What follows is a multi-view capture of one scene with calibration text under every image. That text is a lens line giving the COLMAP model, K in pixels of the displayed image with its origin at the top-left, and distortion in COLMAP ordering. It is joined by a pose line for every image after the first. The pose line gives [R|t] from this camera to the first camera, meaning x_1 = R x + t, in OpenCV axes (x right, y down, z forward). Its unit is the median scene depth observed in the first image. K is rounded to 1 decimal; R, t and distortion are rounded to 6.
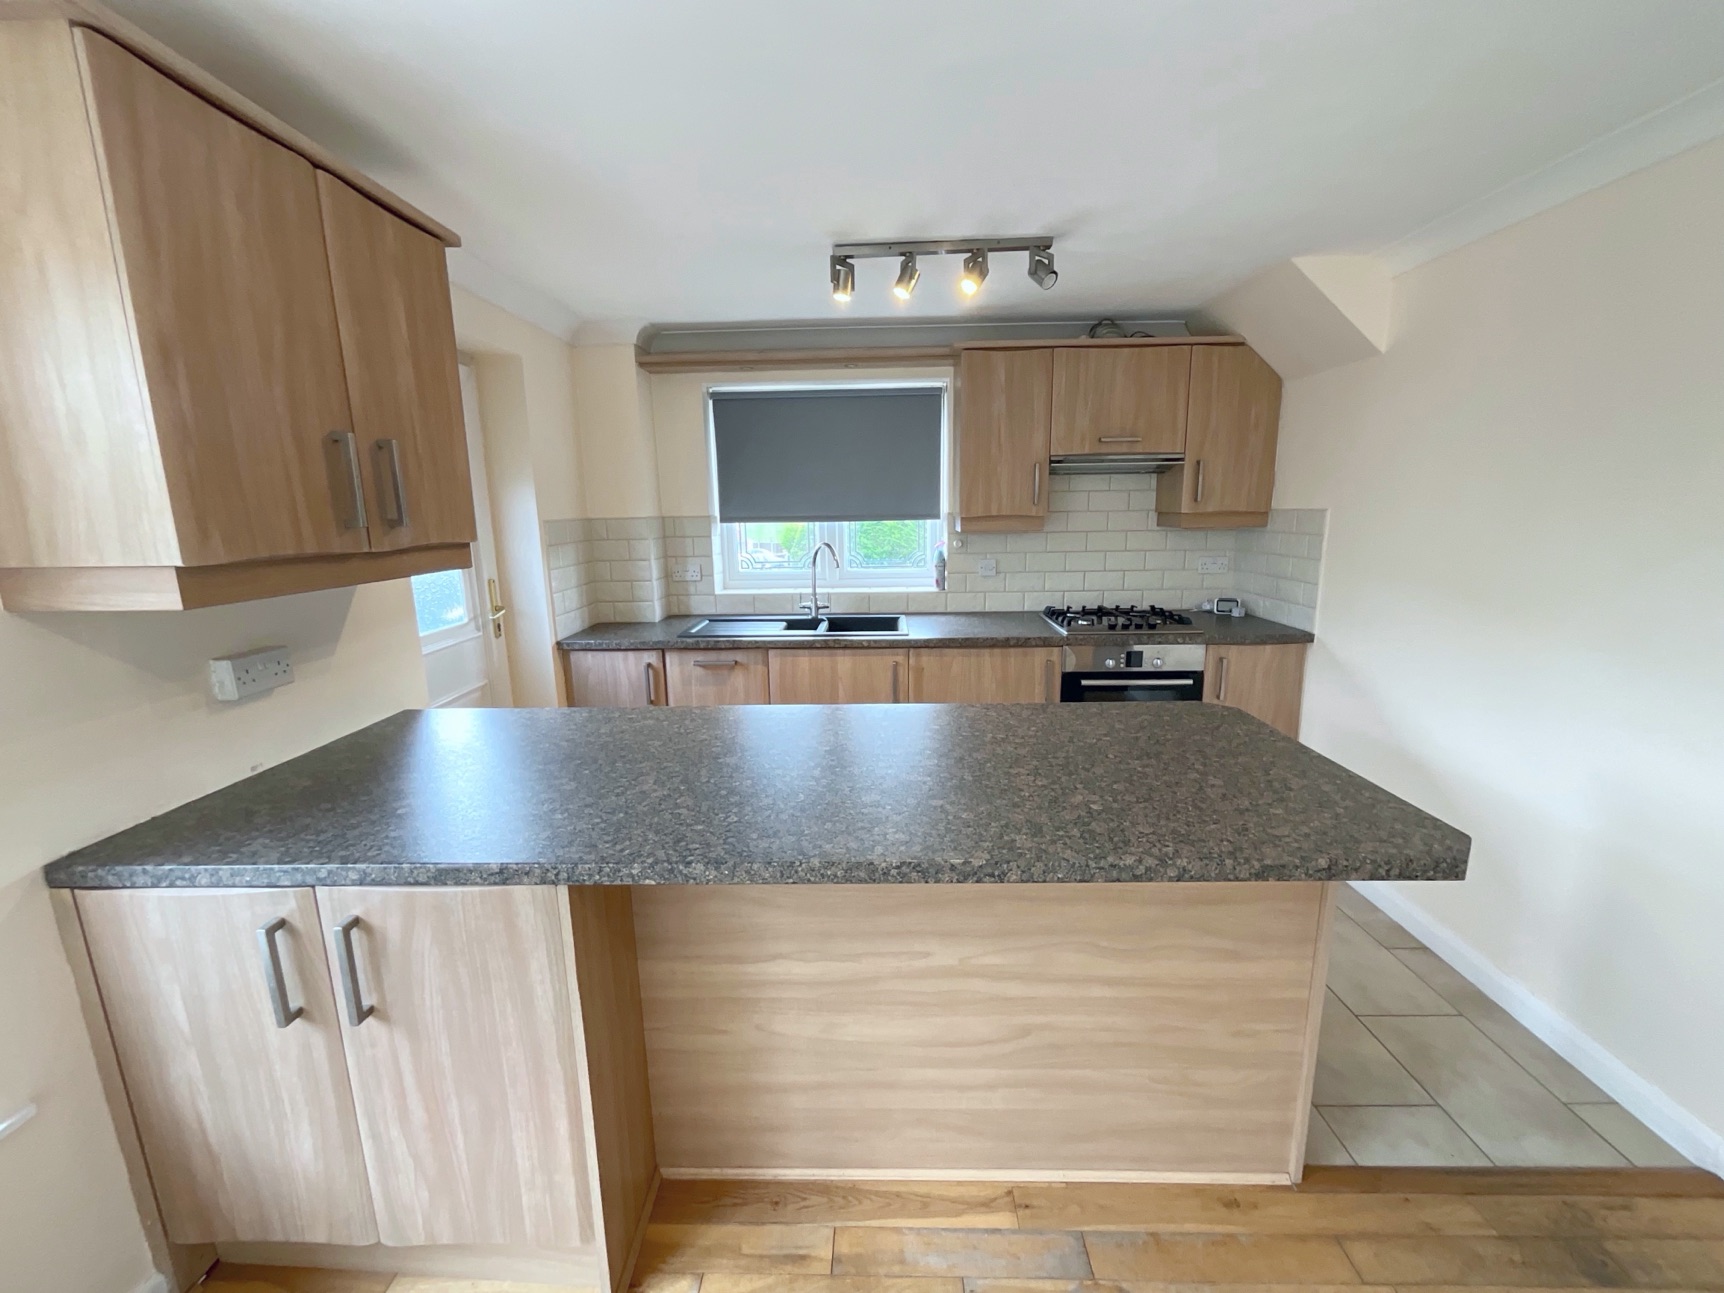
lens RADIAL K [[698.9, 0, 861.9], [0, 698.9, 645.9], [0, 0, 1]] dist [-0.006330, 0.003227]
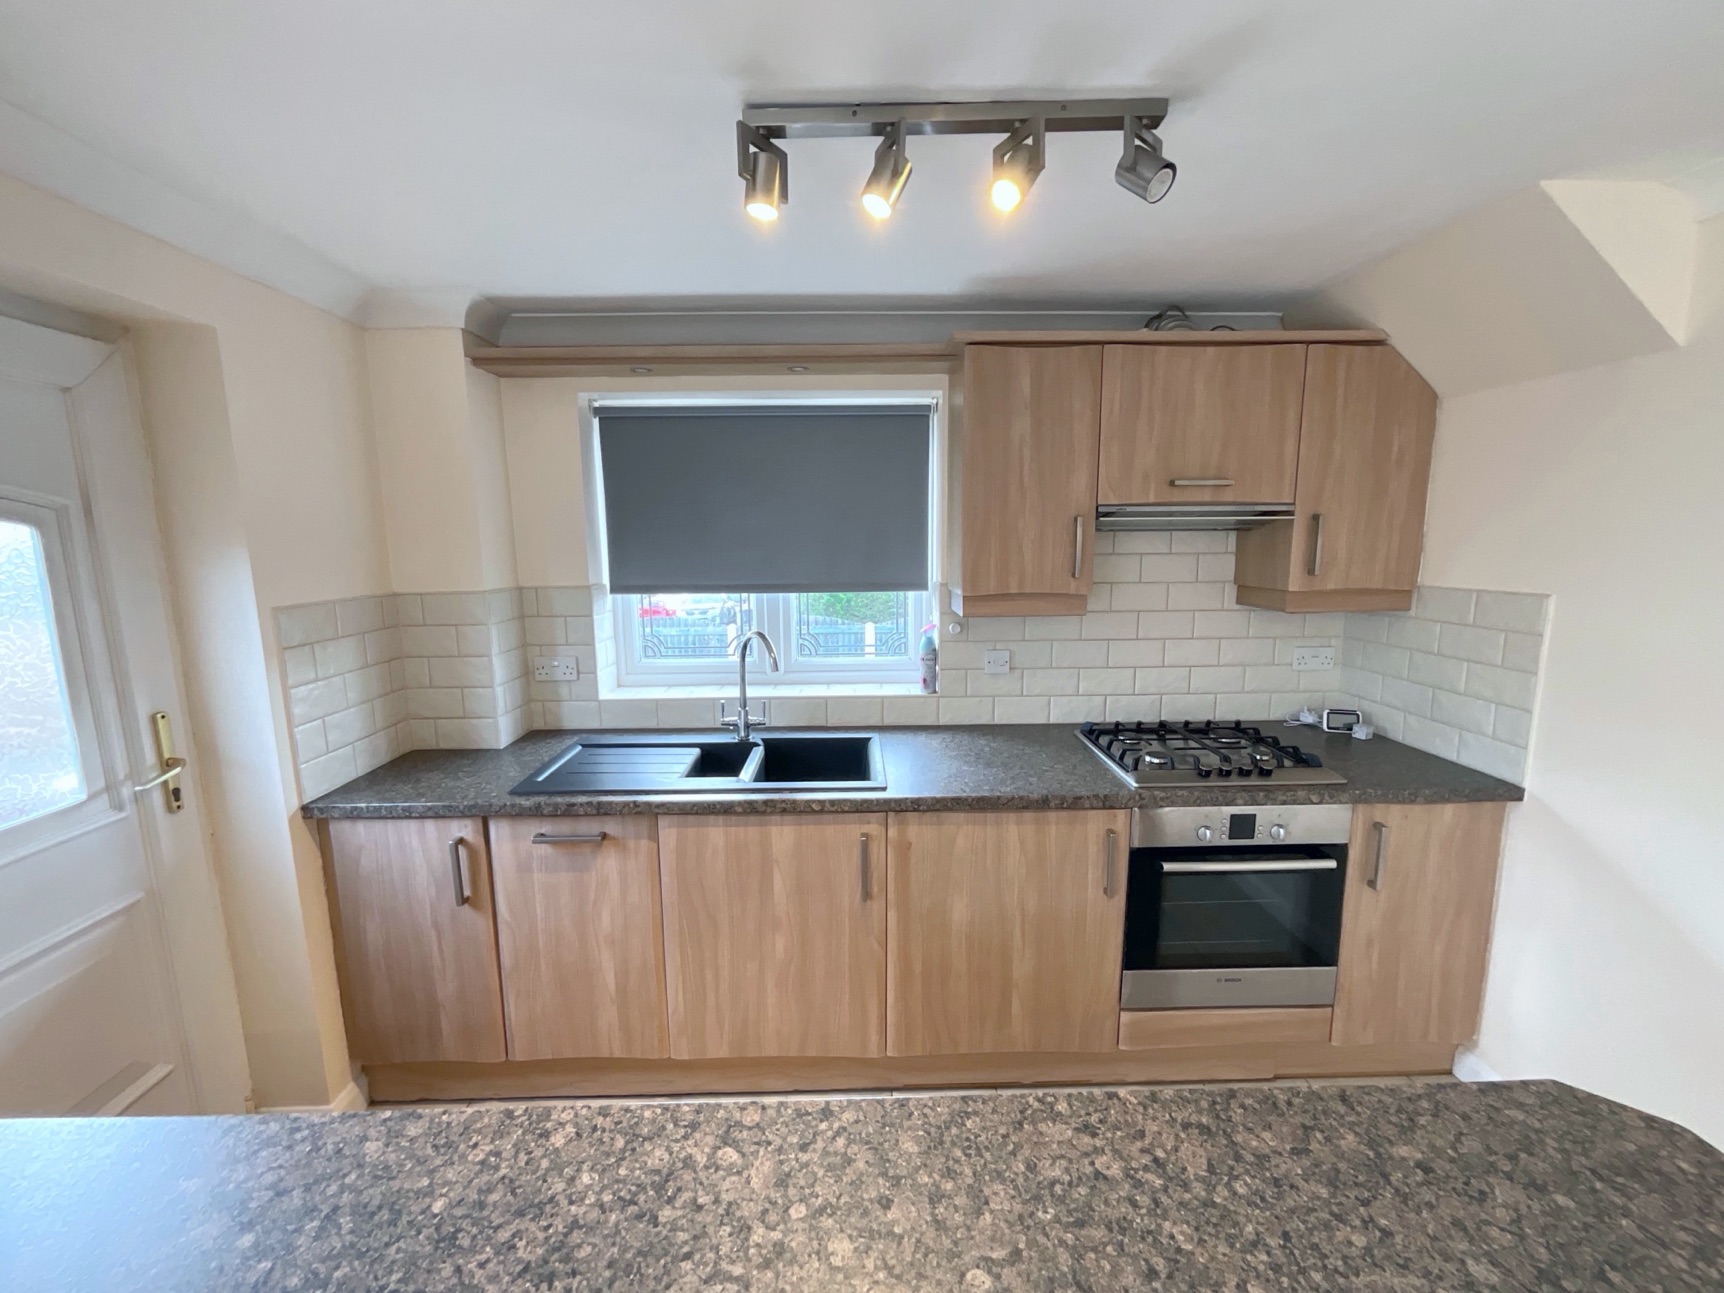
lens RADIAL K [[698.9, 0, 863.6], [0, 698.9, 646.3], [0, 0, 1]] dist [-0.006330, 0.003227]
pose [[0.998777, -0.000672, 0.049445, 0.016104], [0.002914, 0.998970, -0.045284, -0.117619], [-0.049364, 0.045373, 0.997750, 0.383611]]
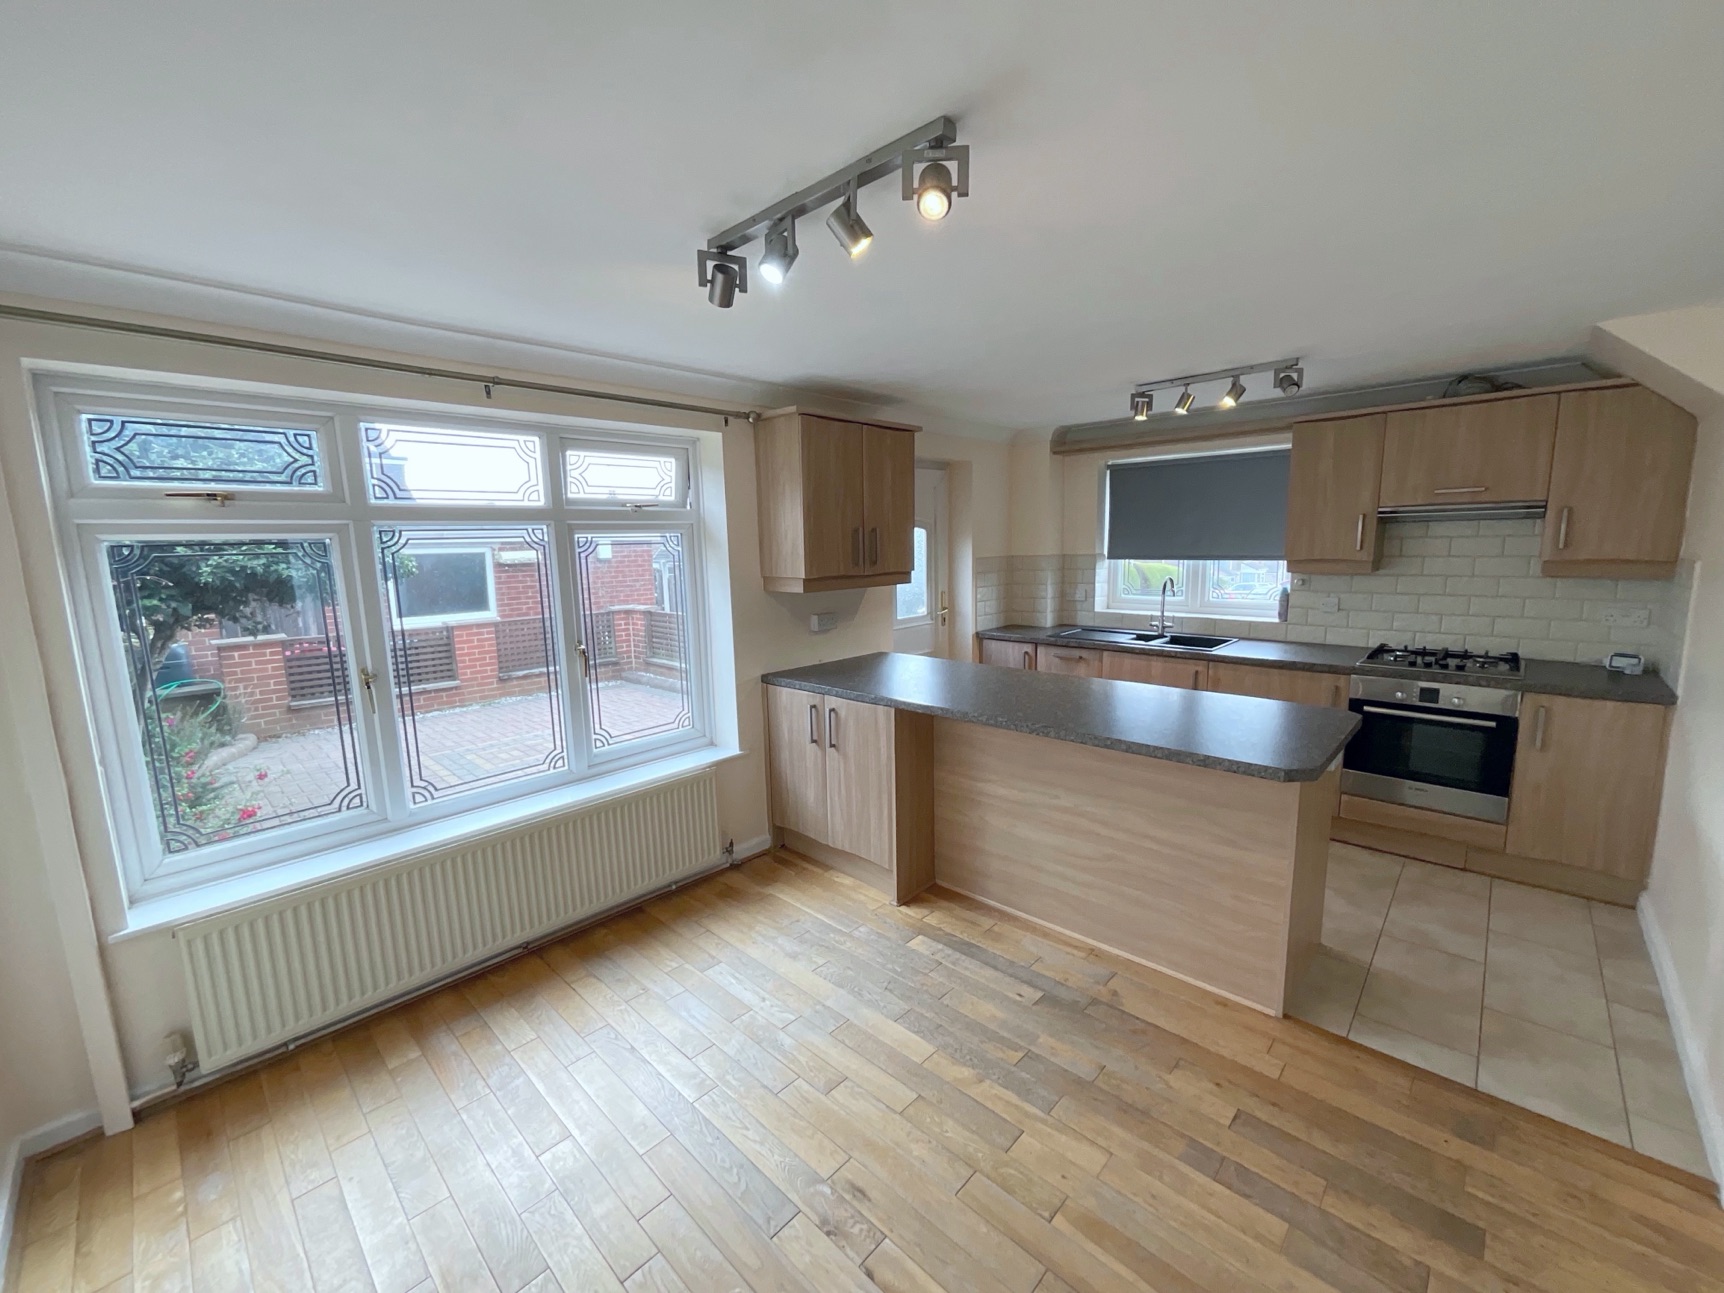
lens RADIAL K [[698.9, 0, 860.9], [0, 698.9, 645.7], [0, 0, 1]] dist [-0.006330, 0.003227]
pose [[0.744027, 0.101221, -0.660438, 0.444297], [-0.123258, 0.992287, 0.013223, 0.037677], [0.656683, 0.071566, 0.750764, -0.391516]]
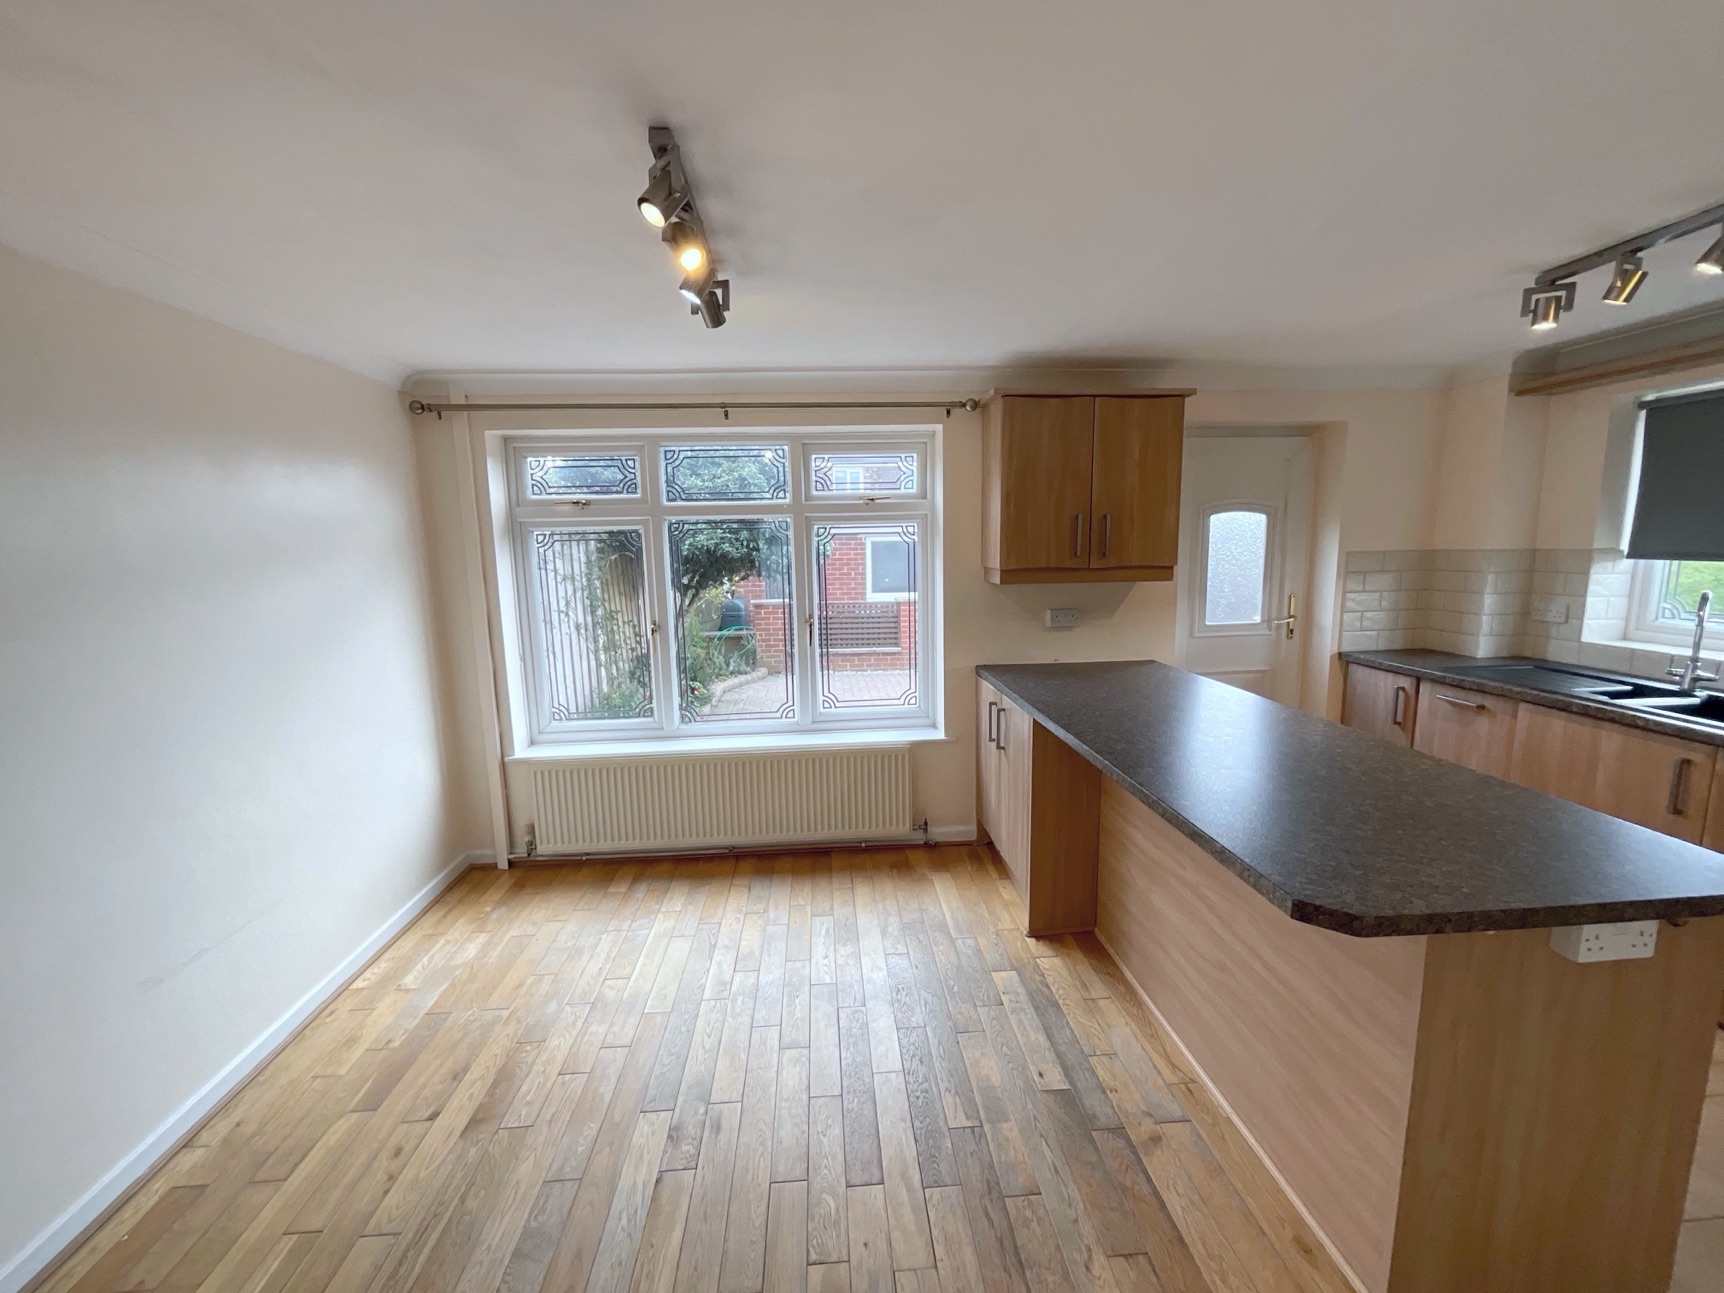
lens RADIAL K [[698.9, 0, 862.2], [0, 698.9, 644.7], [0, 0, 1]] dist [-0.006330, 0.003227]
pose [[0.100180, 0.161716, -0.981739, 0.668939], [-0.178270, 0.973653, 0.142193, -0.043702], [0.978869, 0.160770, 0.126370, 0.049682]]
